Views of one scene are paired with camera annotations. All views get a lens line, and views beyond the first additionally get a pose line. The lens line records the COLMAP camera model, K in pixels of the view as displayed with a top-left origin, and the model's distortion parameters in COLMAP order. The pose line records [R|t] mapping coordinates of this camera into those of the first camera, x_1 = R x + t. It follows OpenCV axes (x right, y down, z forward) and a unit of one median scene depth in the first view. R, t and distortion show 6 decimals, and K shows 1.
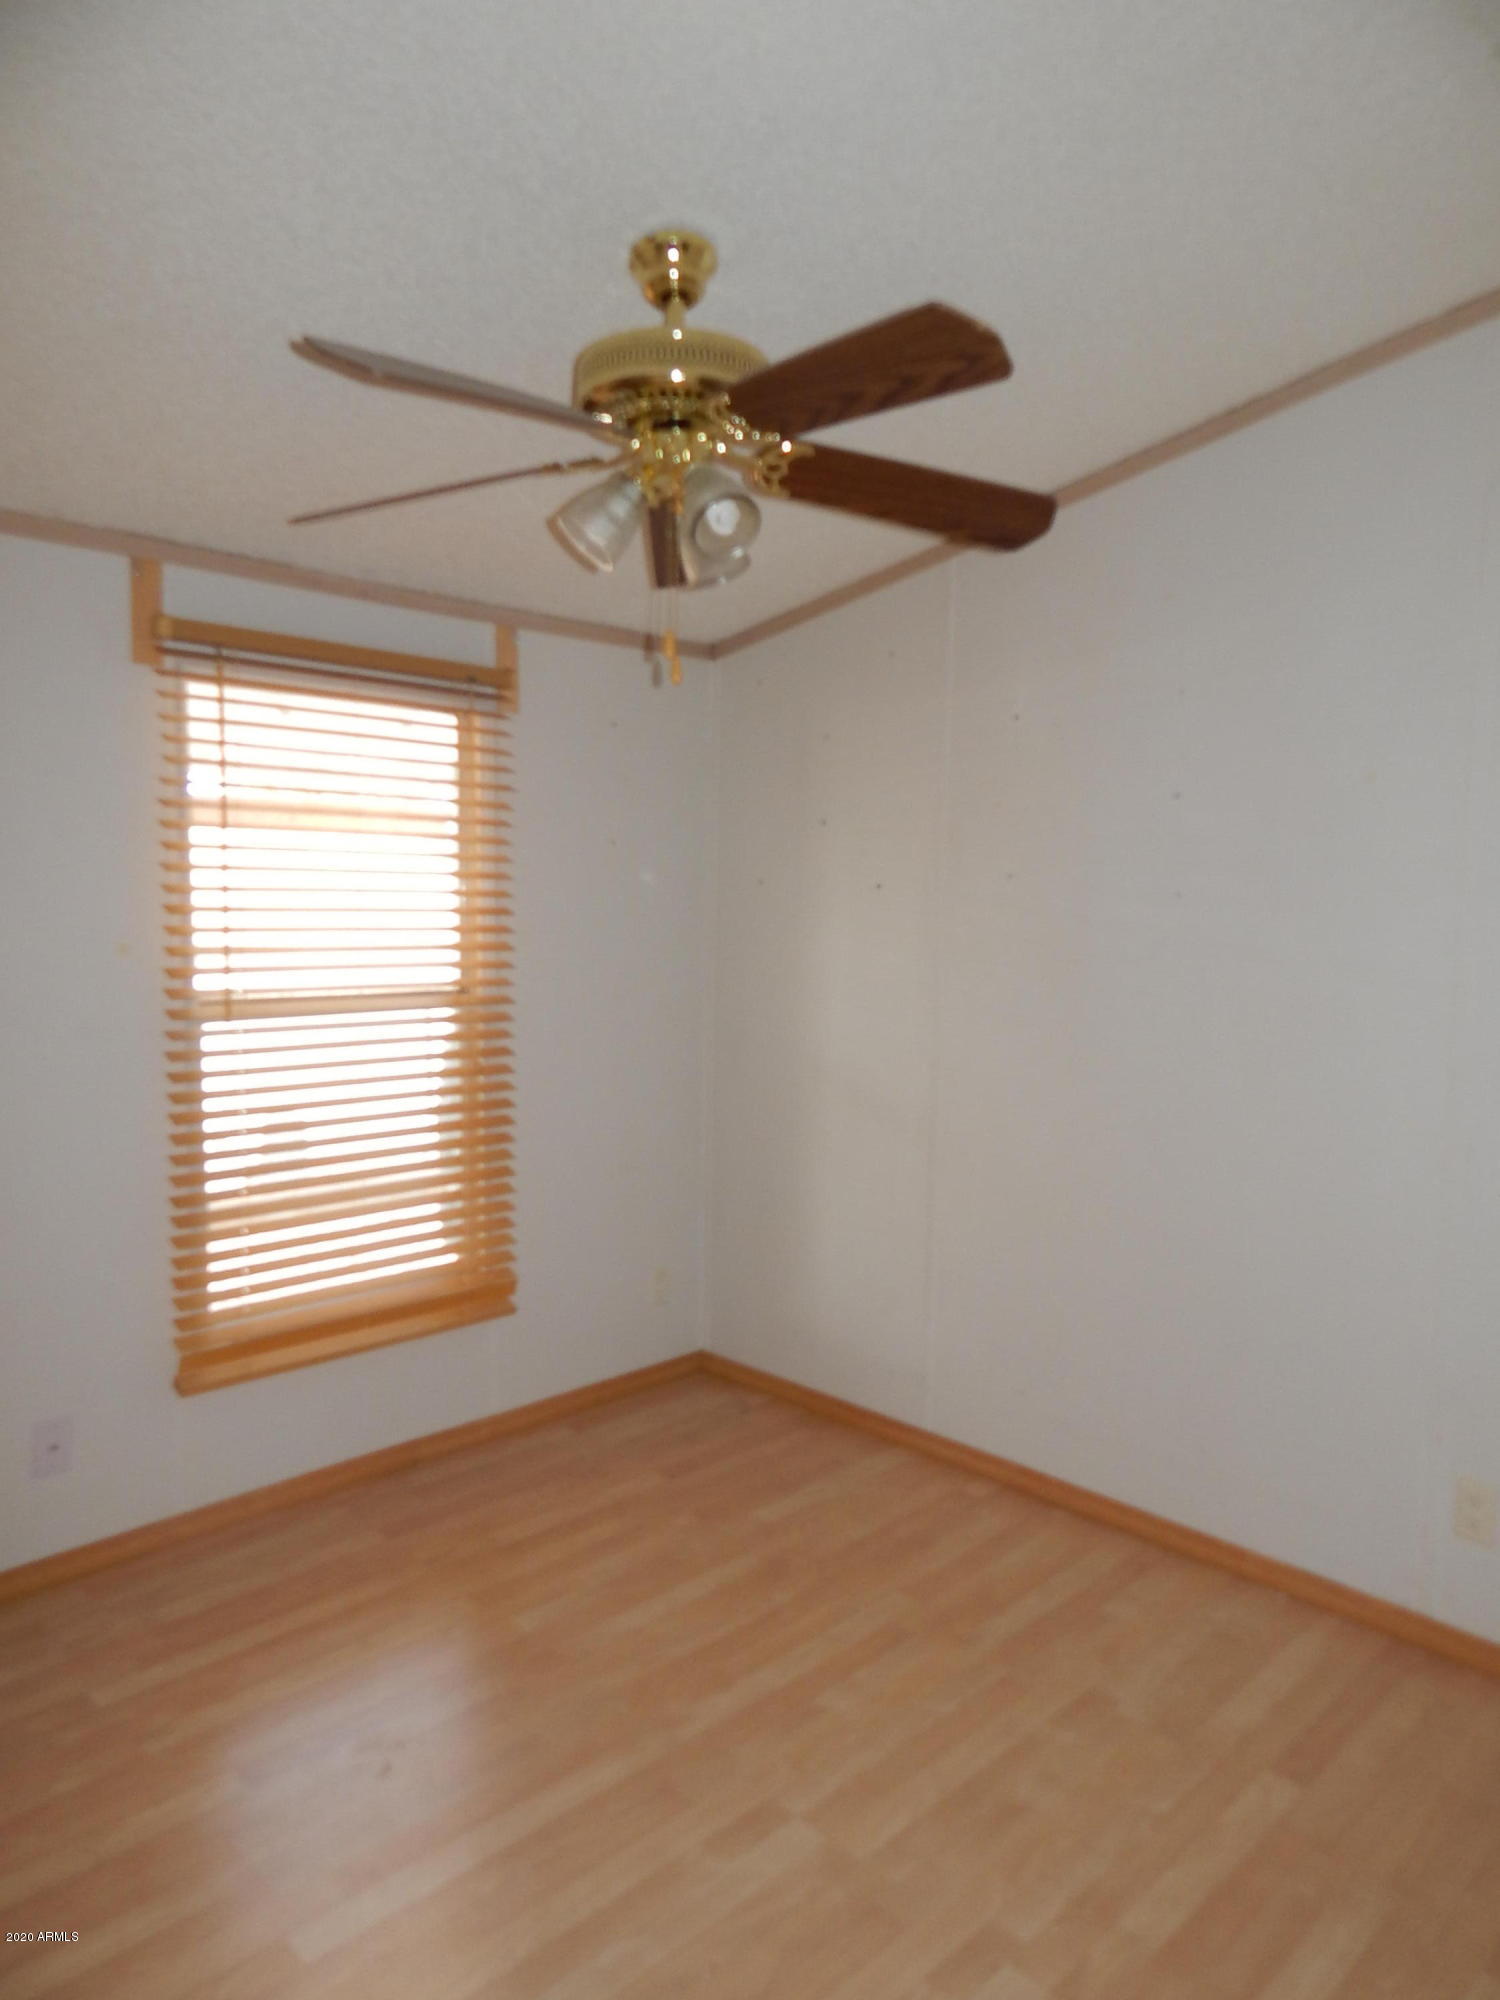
lens RADIAL K [[1316.7, 0, 750.0], [0, 1316.7, 1000.0], [0, 0, 1]] dist [0.005198, -0.003515]
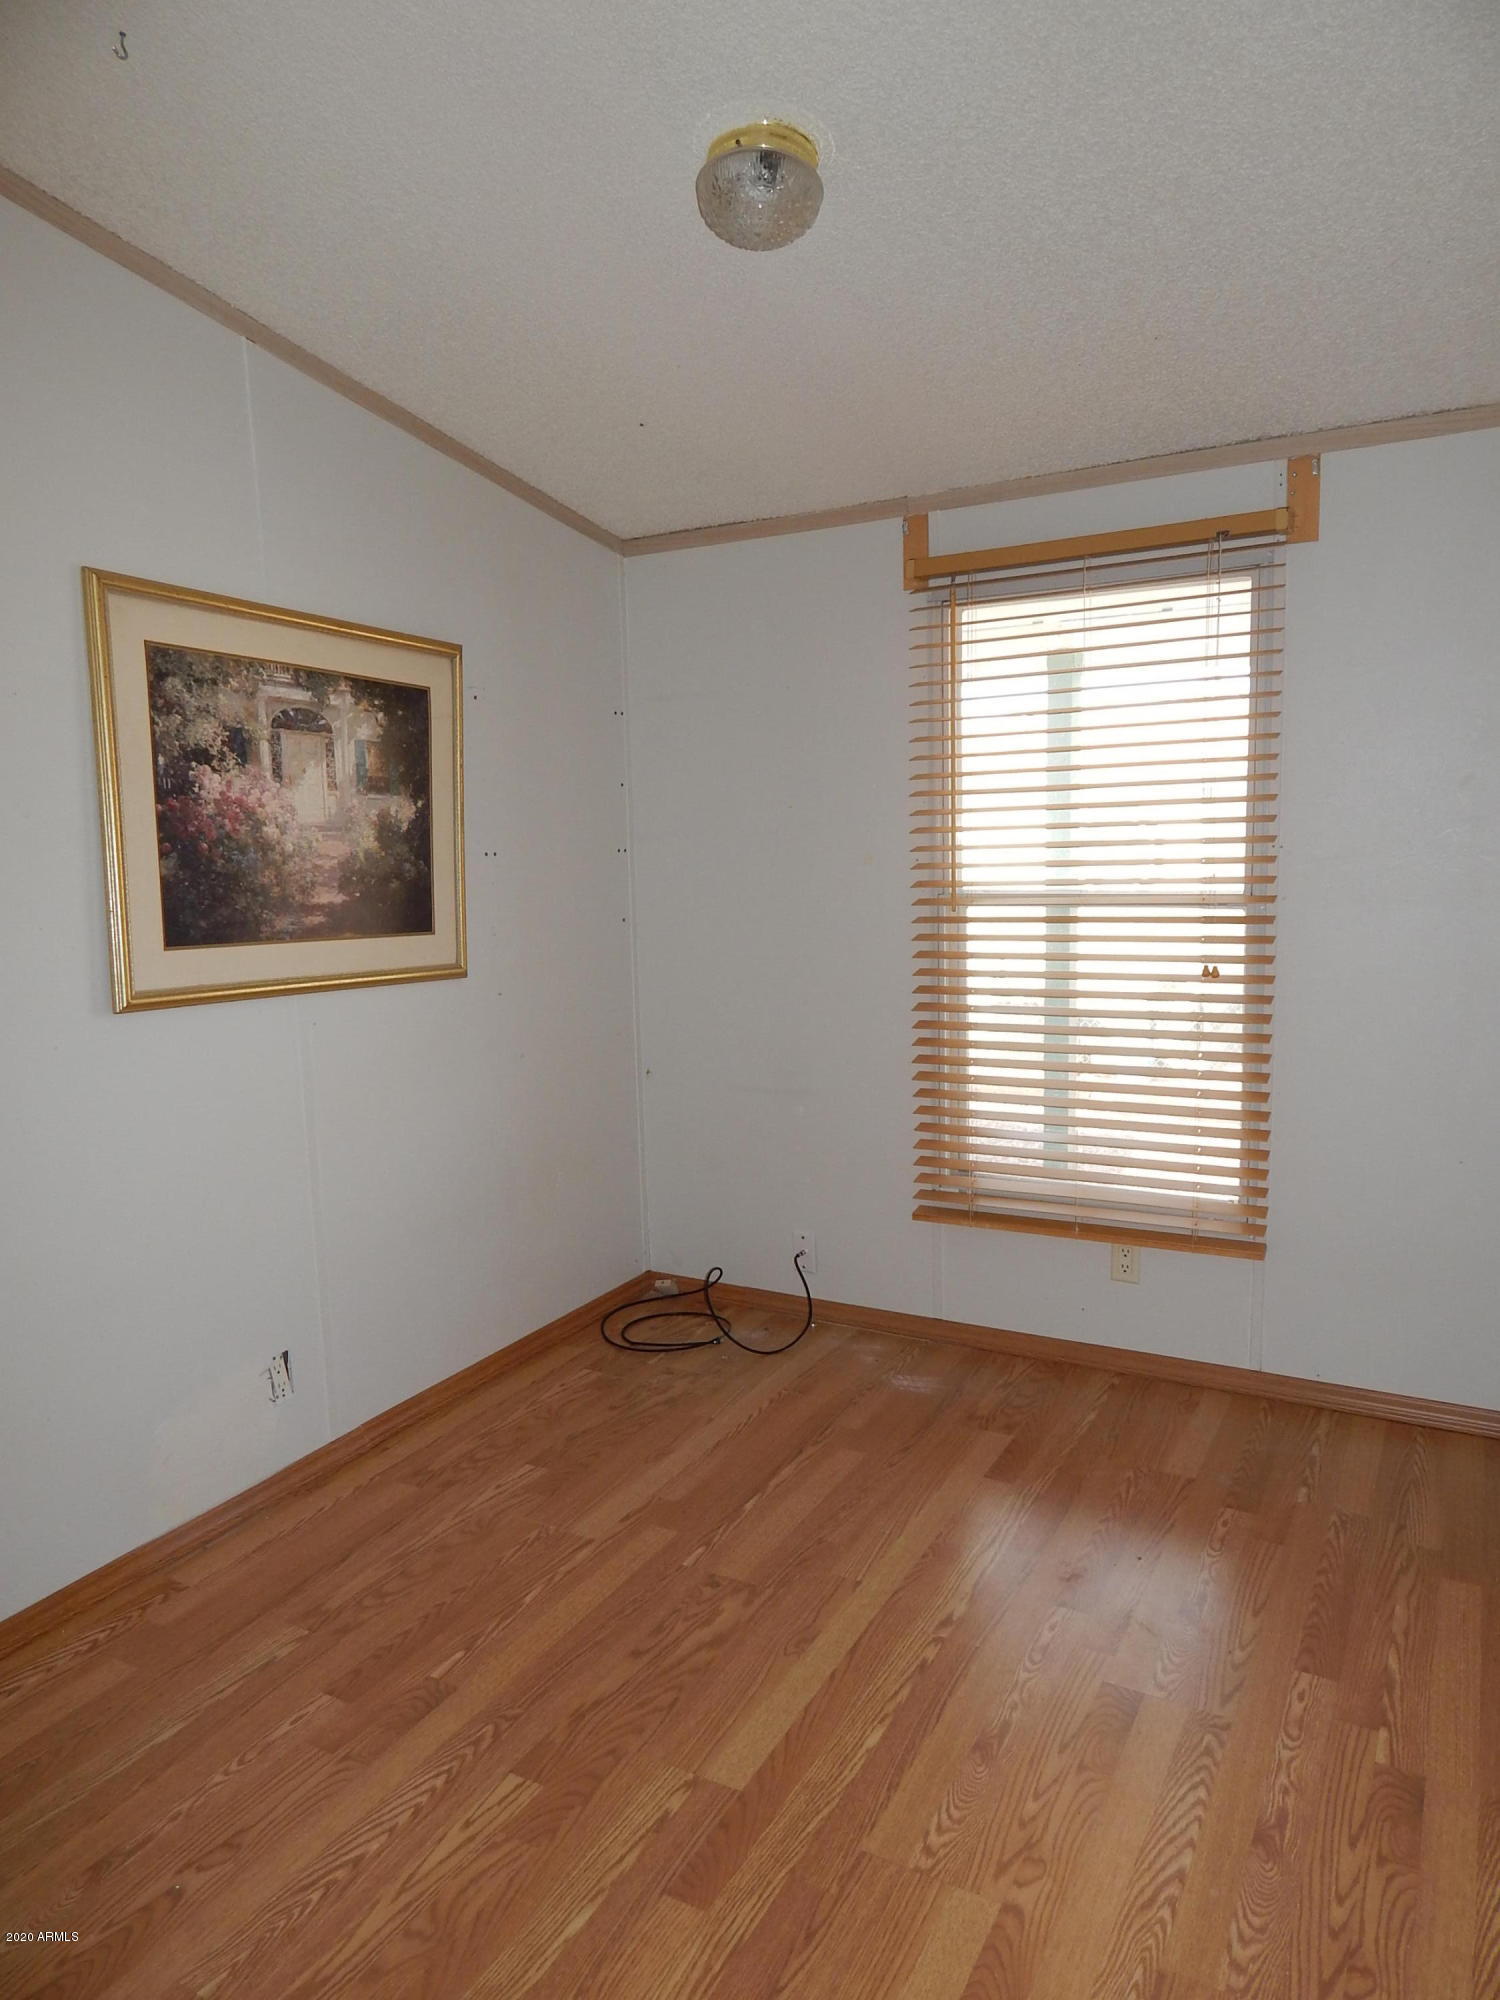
lens RADIAL K [[1316.7, 0, 750.0], [0, 1316.7, 1000.0], [0, 0, 1]] dist [0.005198, -0.003515]
pose [[0.279043, 0.089662, -0.956083, 0.601175], [-0.044251, 0.995774, 0.080469, 0.010889], [0.959258, 0.019853, 0.281832, 0.471373]]
